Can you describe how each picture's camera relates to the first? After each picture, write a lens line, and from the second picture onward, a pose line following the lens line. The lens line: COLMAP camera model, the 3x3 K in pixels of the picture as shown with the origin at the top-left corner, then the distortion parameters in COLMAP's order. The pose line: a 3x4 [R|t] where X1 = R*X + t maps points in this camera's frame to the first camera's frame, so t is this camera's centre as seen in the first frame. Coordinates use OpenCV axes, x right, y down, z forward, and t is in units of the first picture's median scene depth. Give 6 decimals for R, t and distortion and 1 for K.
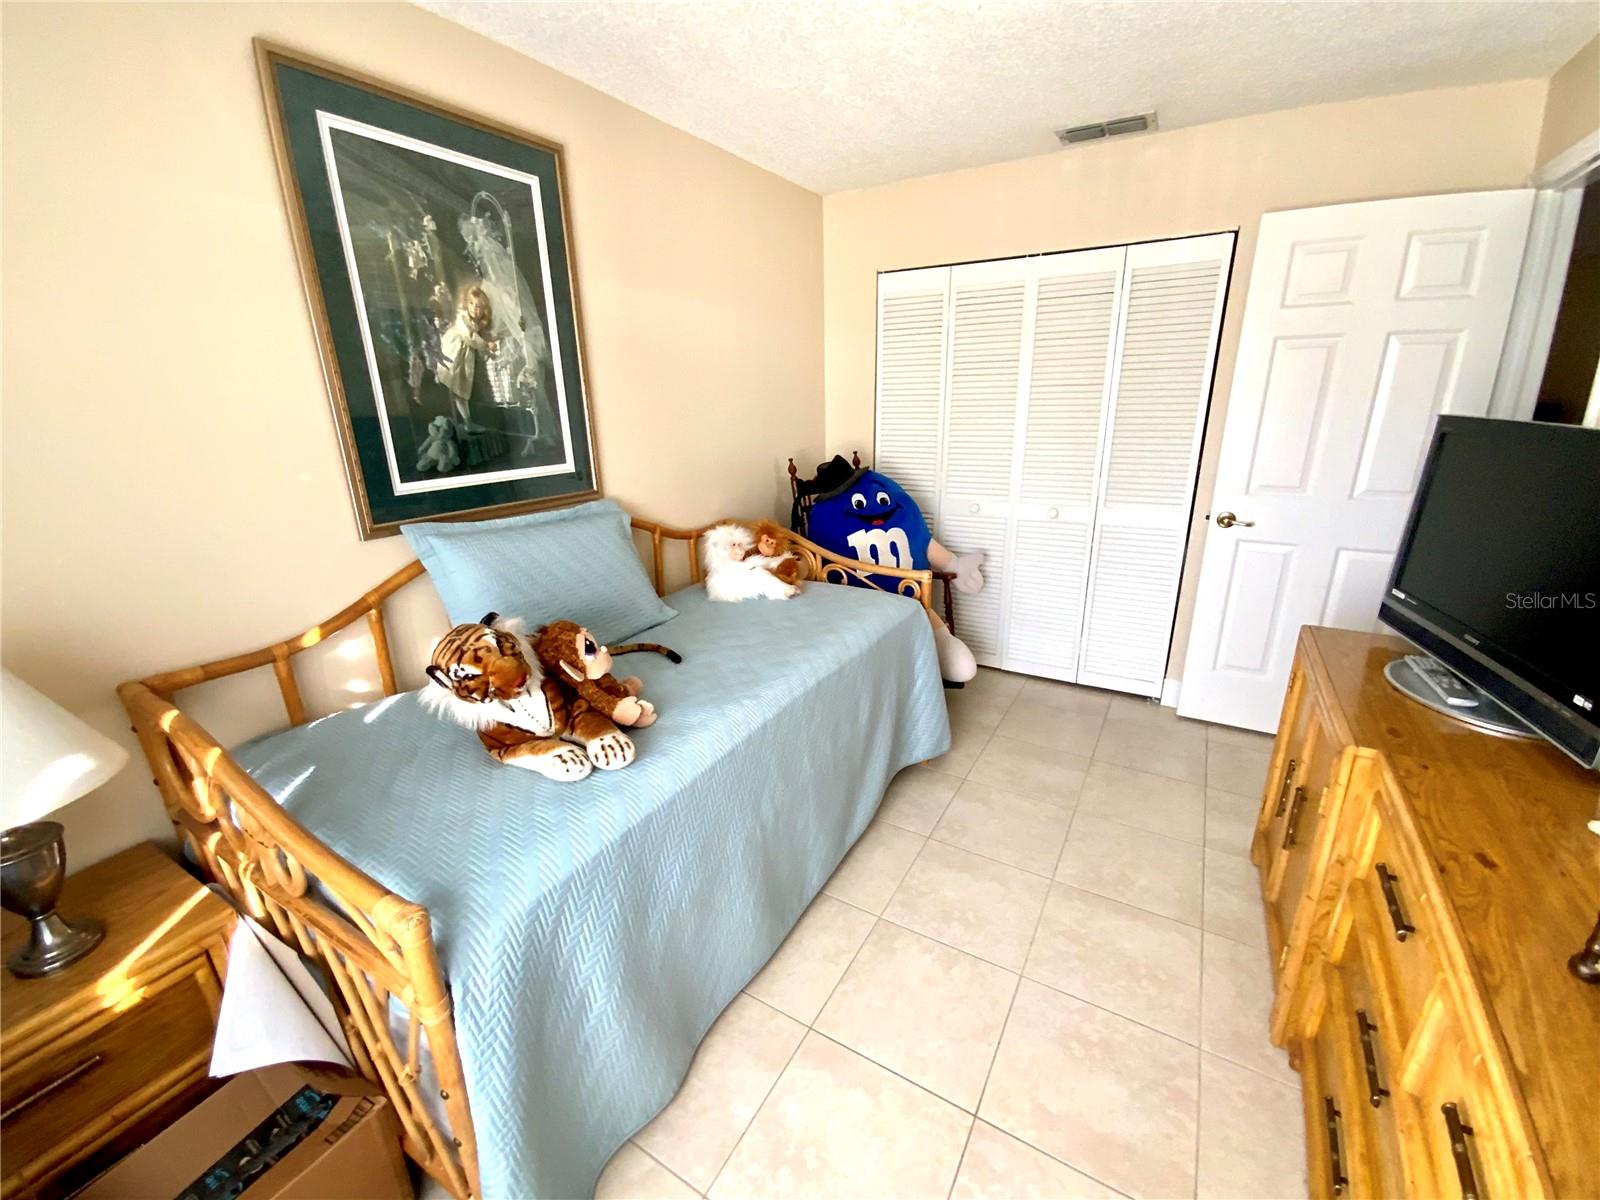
lens RADIAL K [[644.4, 0, 805.3], [0, 644.4, 600.1], [0, 0, 1]] dist [-0.011399, -0.001250]
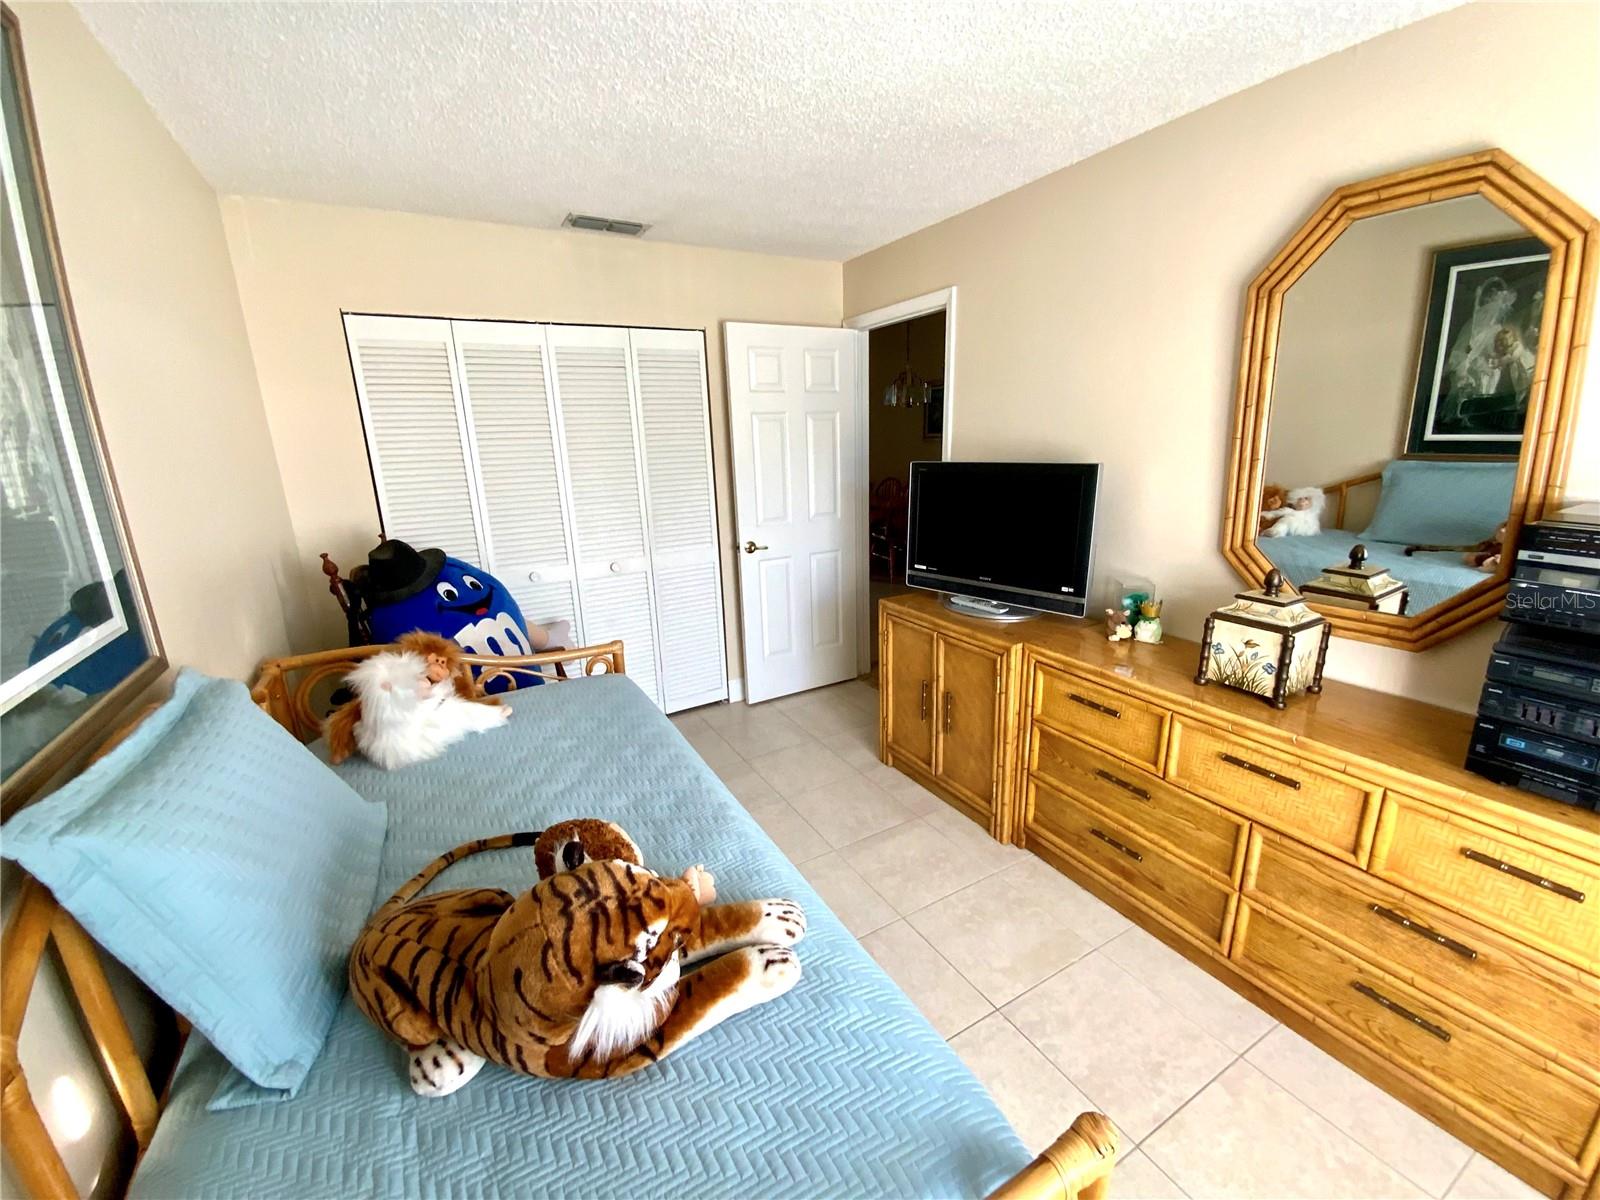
lens RADIAL K [[644.4, 0, 801.9], [0, 644.4, 590.6], [0, 0, 1]] dist [-0.011399, -0.001250]
pose [[0.498176, -0.202571, 0.843081, -0.420405], [0.282794, 0.957118, 0.062869, -0.090538], [-0.819664, 0.207098, 0.534099, 0.235830]]
